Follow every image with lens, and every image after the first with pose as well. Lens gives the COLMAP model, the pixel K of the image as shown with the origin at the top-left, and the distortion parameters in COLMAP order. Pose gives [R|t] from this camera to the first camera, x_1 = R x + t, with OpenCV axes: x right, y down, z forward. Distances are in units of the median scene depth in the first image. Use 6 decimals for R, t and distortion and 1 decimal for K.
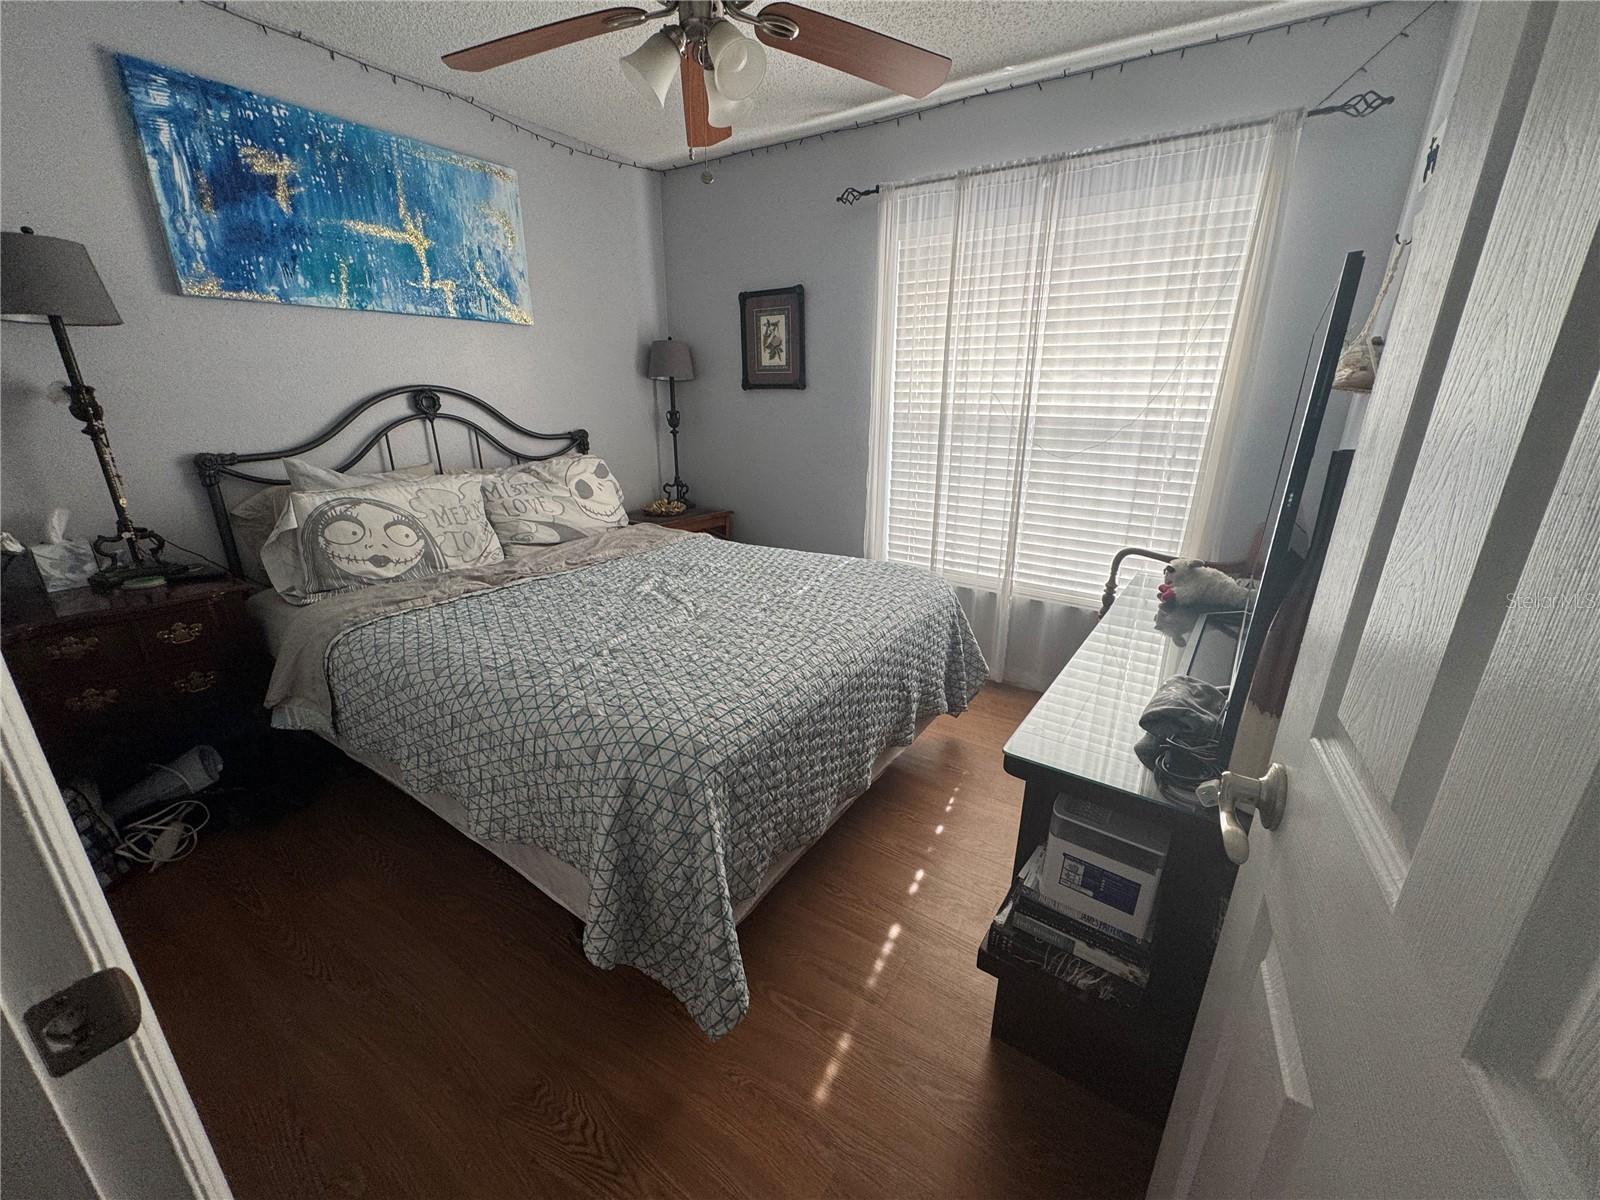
lens RADIAL K [[632.0, 0, 800.0], [0, 632.0, 600.0], [0, 0, 1]] dist [0.000324, -0.000076]
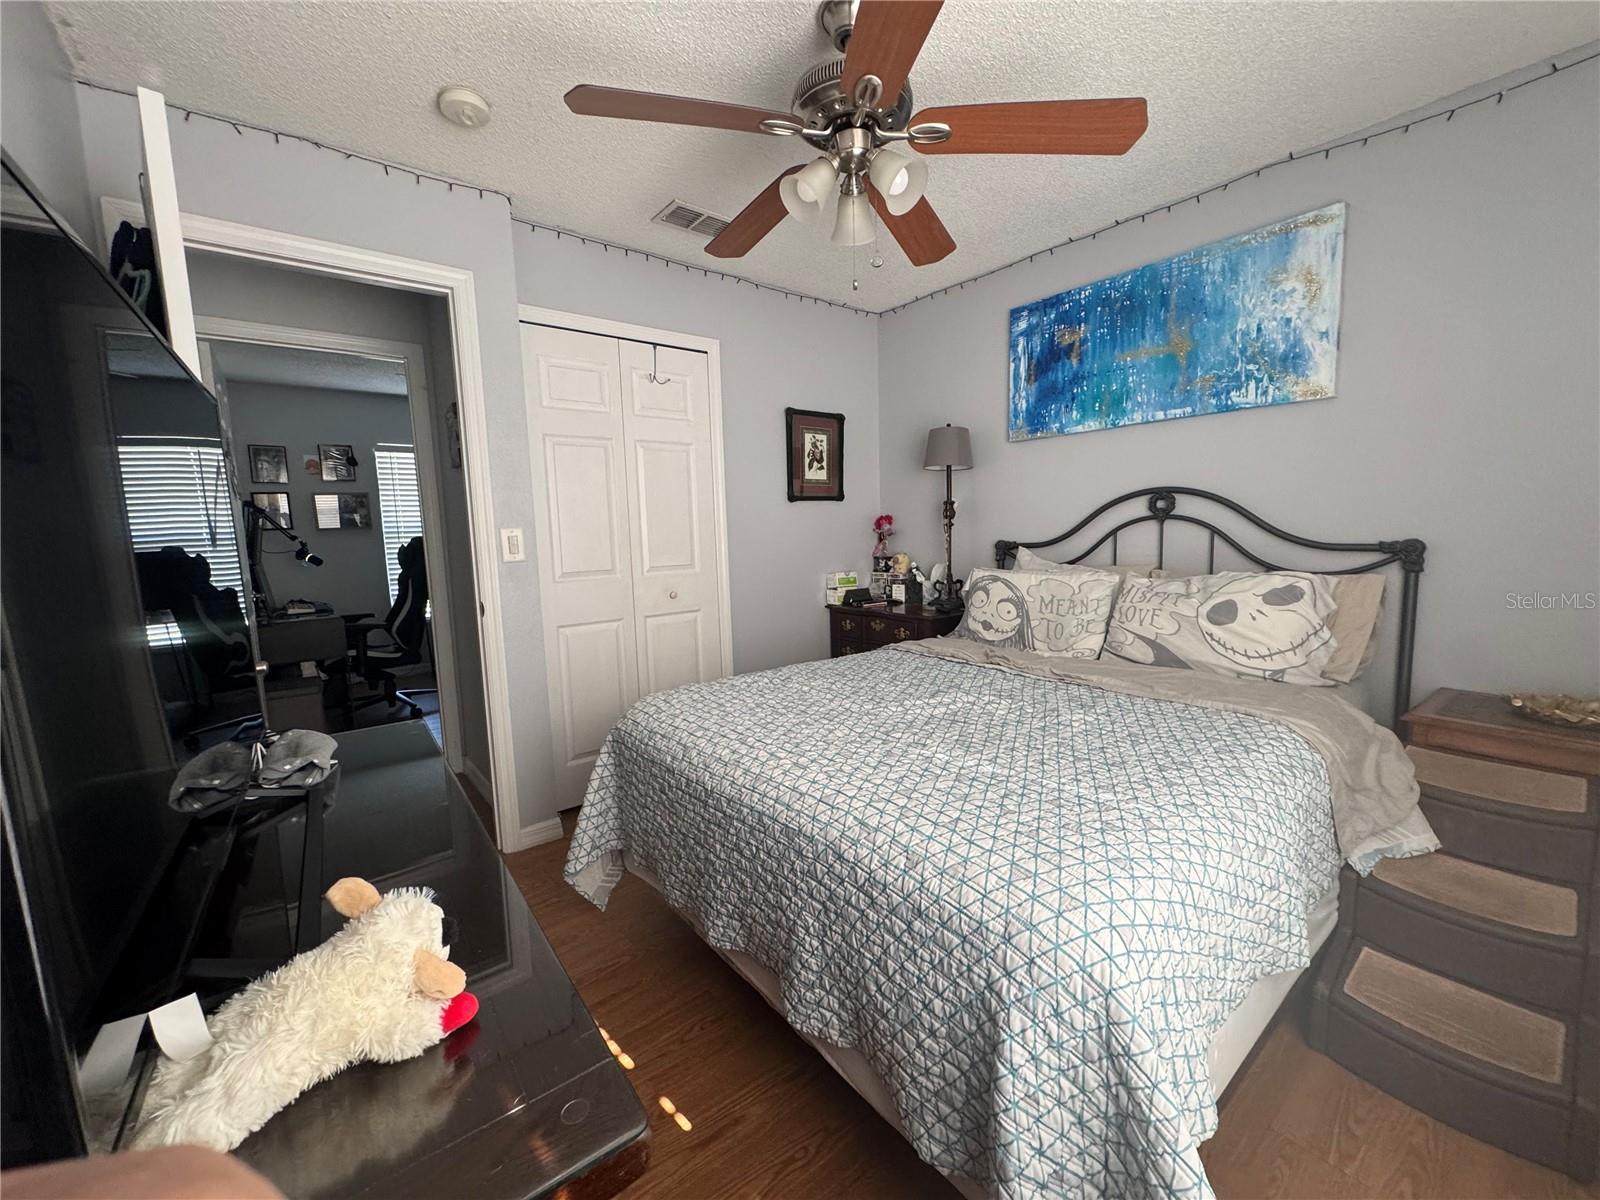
lens RADIAL K [[636.8, 0, 800.0], [0, 636.8, 600.0], [0, 0, 1]] dist [-0.001132, -0.000273]
pose [[-0.297636, 0.113787, -0.947874, 0.629883], [-0.277434, 0.939713, 0.199923, -0.250410], [0.913478, 0.322477, -0.248124, 0.913367]]
